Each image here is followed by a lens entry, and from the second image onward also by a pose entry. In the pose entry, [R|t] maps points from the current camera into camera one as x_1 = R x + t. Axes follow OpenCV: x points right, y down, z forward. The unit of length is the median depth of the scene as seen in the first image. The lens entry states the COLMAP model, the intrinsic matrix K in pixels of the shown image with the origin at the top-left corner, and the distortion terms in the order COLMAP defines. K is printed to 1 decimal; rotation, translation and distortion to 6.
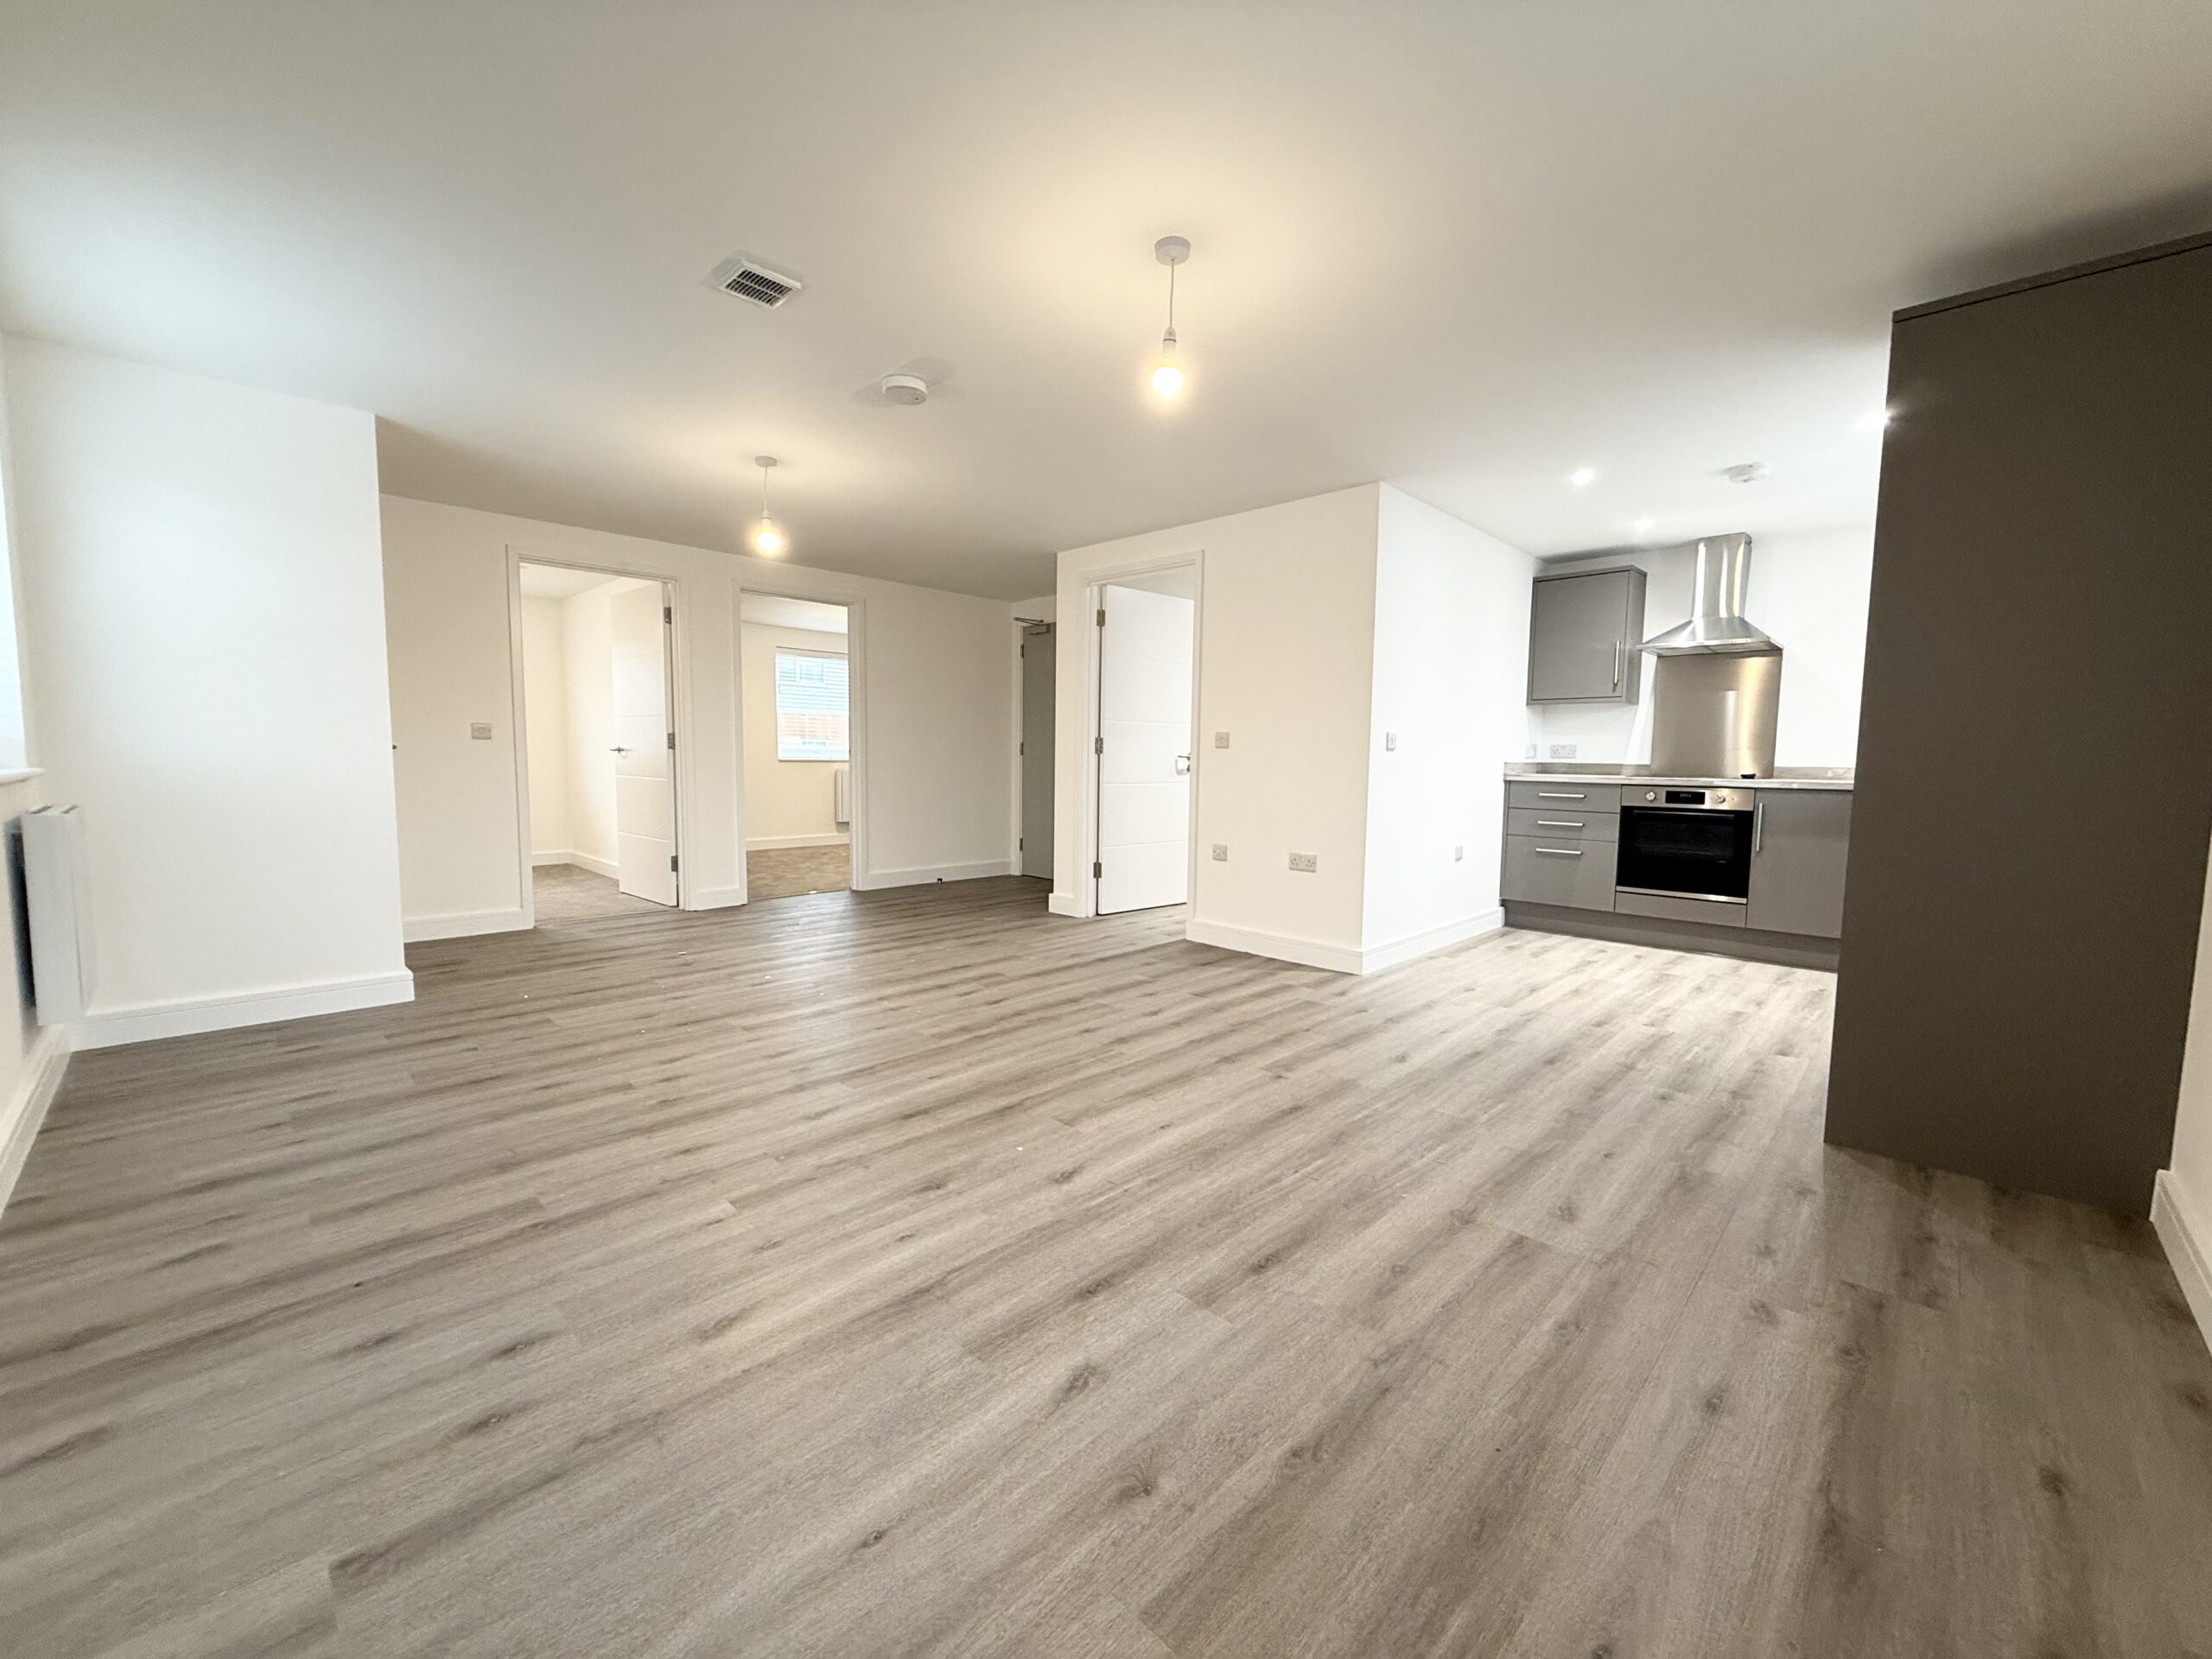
lens RADIAL K [[890.1, 0, 1106.0], [0, 890.1, 829.5], [0, 0, 1]] dist [-0.008951, -0.000427]
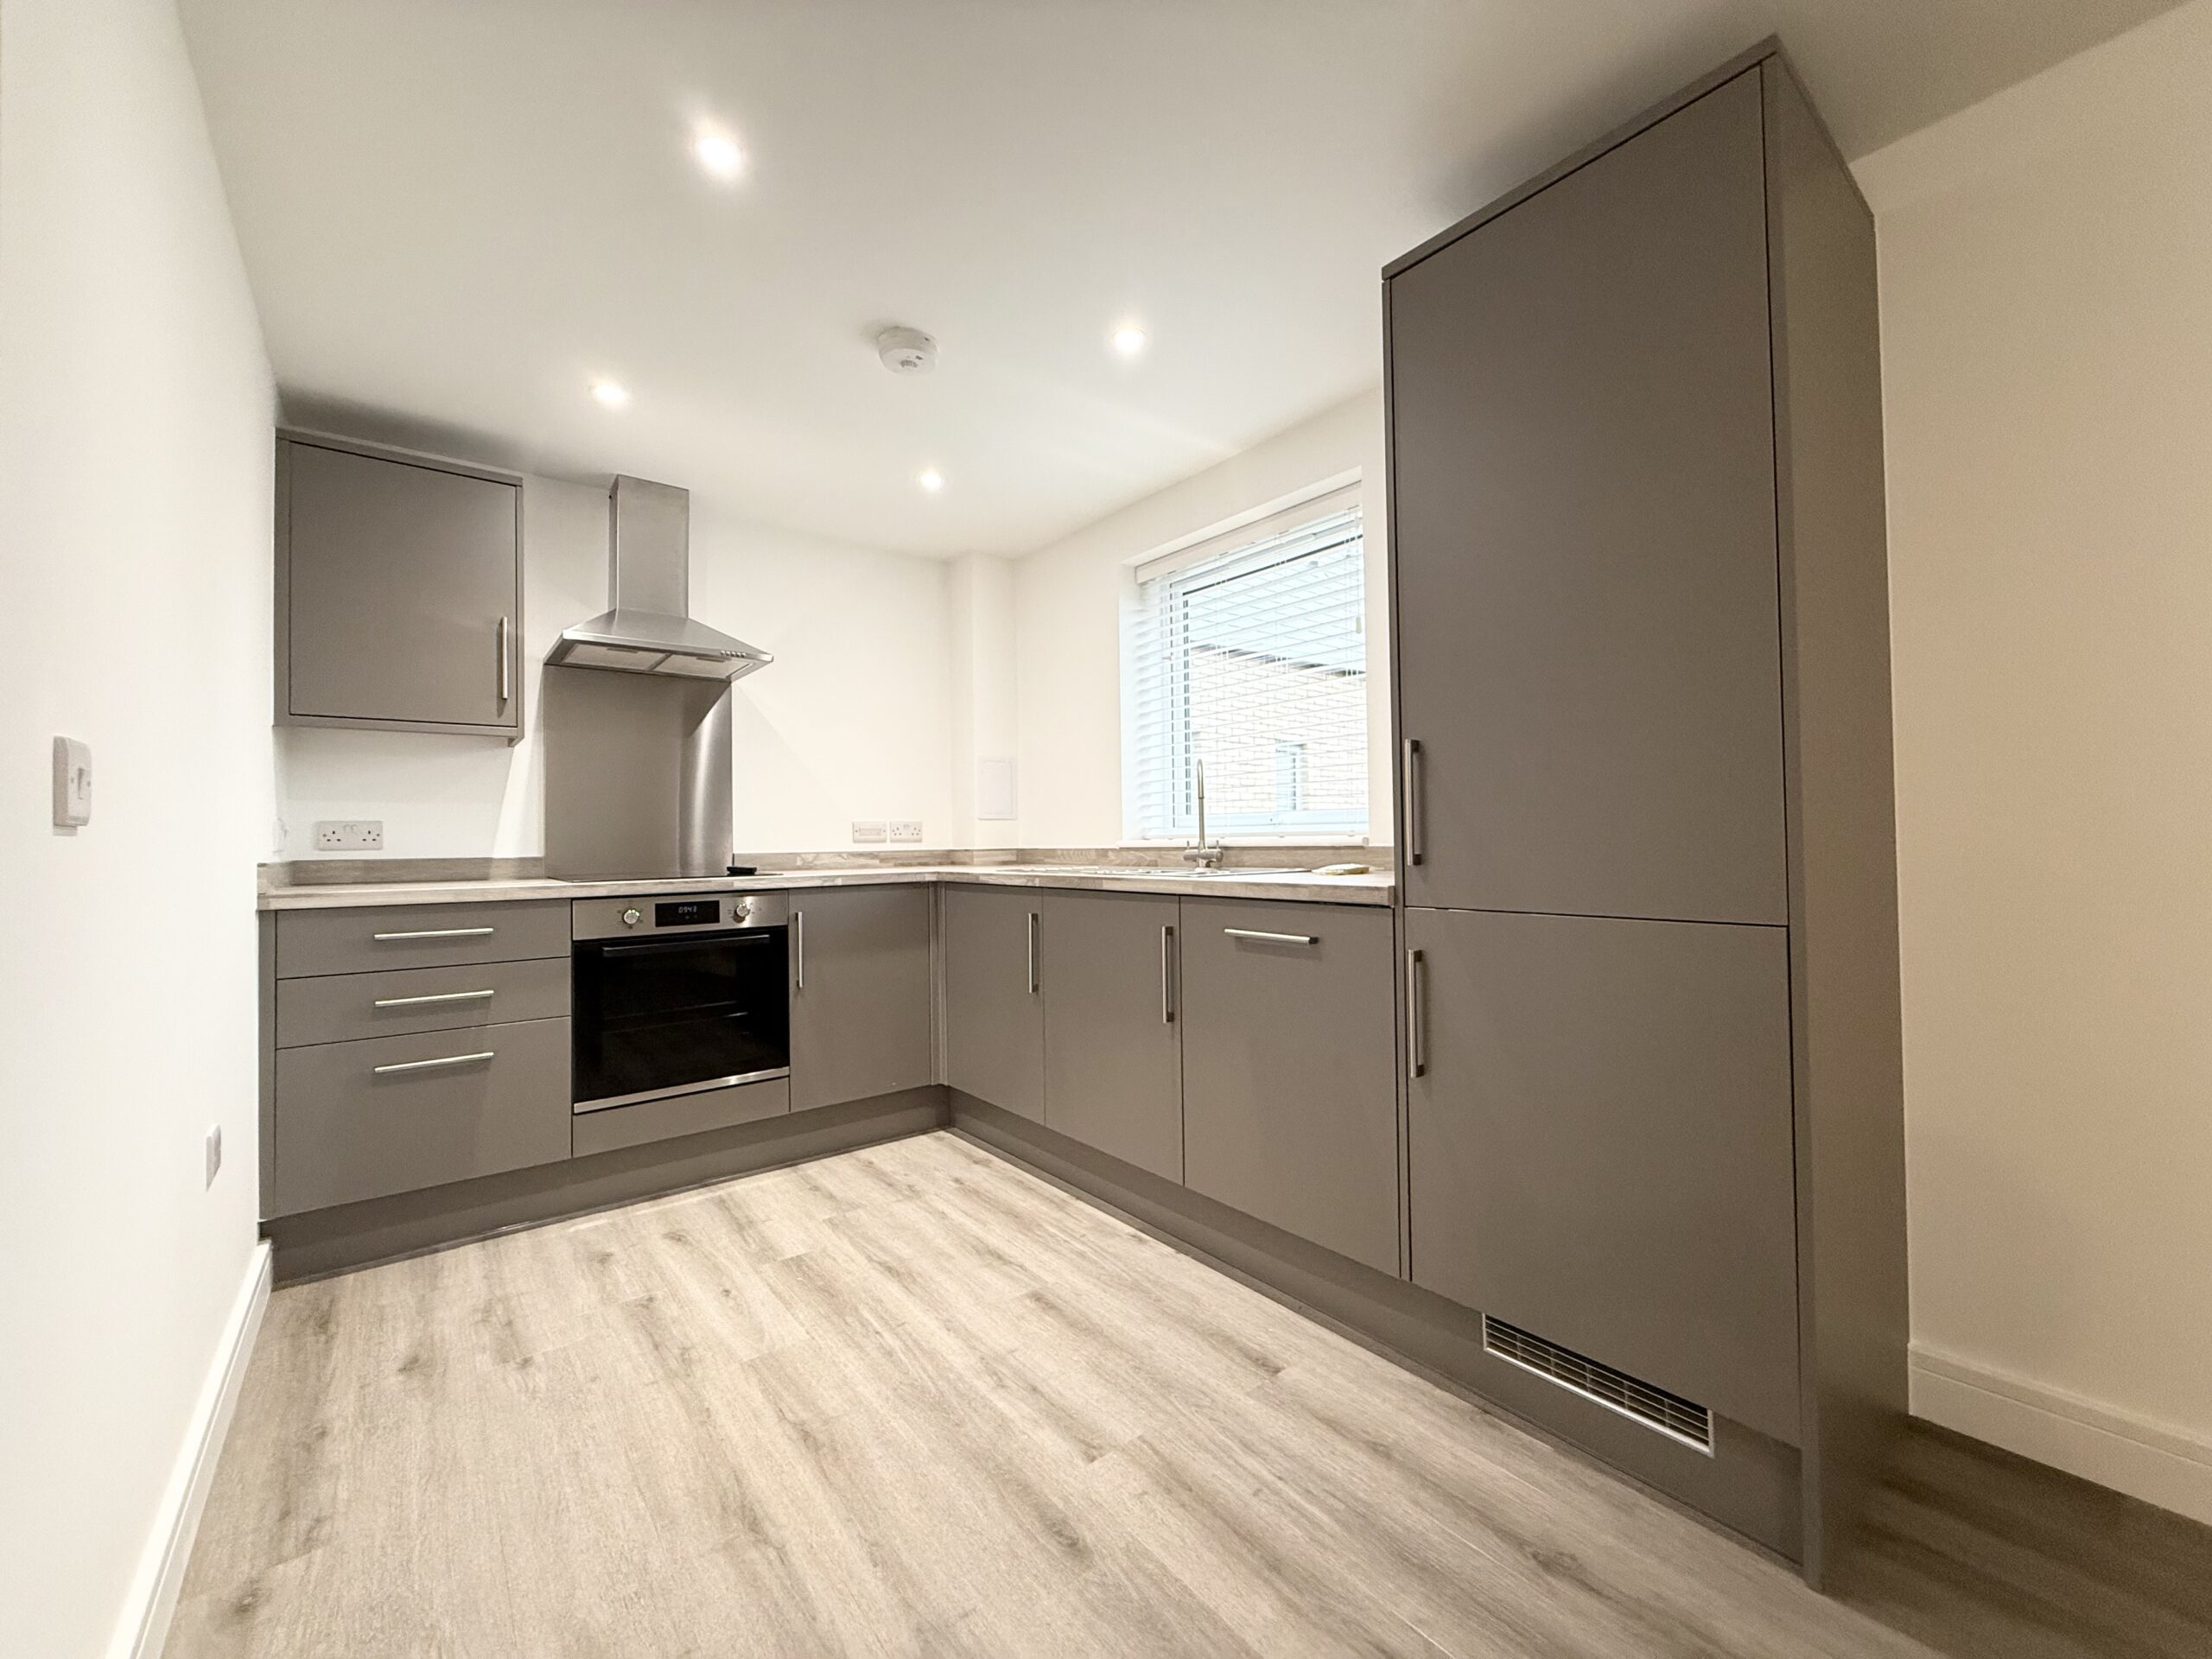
lens RADIAL K [[890.1, 0, 1106.0], [0, 890.1, 829.5], [0, 0, 1]] dist [-0.008951, -0.000427]
pose [[0.131483, -0.002481, 0.991315, 0.139615], [0.099520, 0.994978, -0.010710, -0.057949], [-0.986310, 0.100064, 0.131070, 0.682427]]
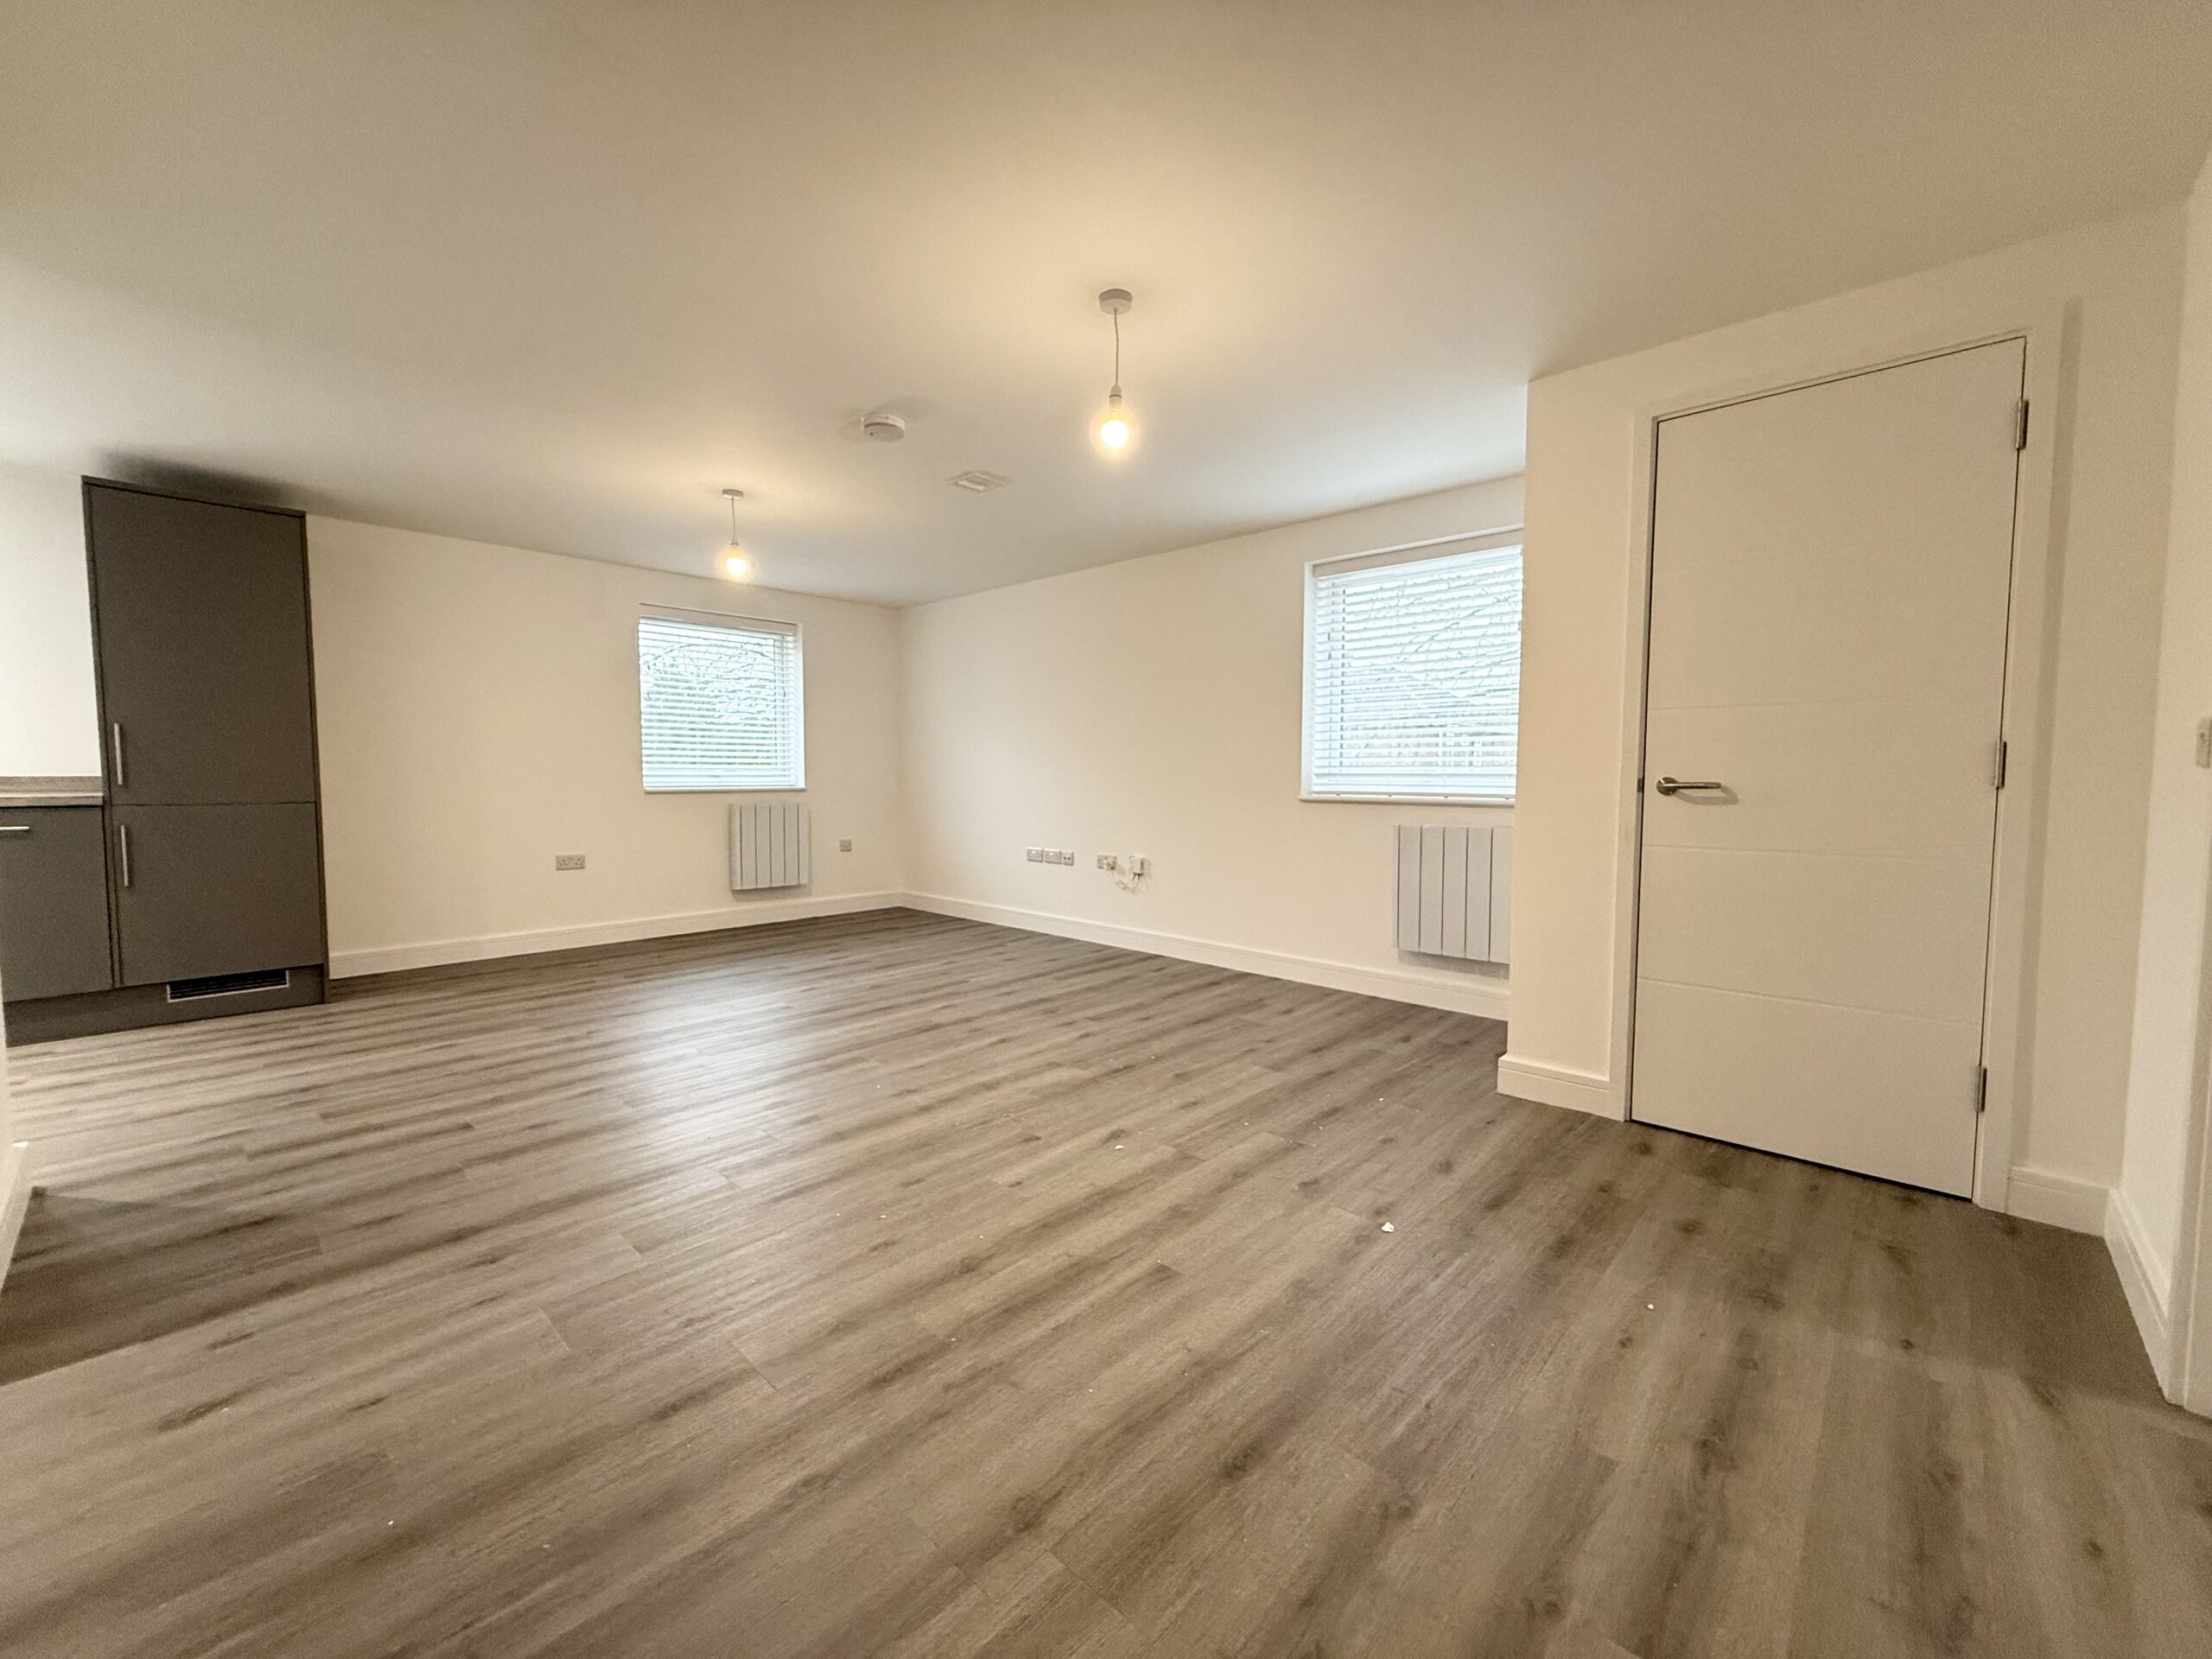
lens RADIAL K [[890.1, 0, 1106.0], [0, 890.1, 829.5], [0, 0, 1]] dist [-0.008951, -0.000427]
pose [[-0.999646, -0.017285, -0.020237, -0.308124], [-0.019978, 0.989732, 0.141535, -0.120502], [0.017583, 0.141889, -0.989726, 1.368219]]
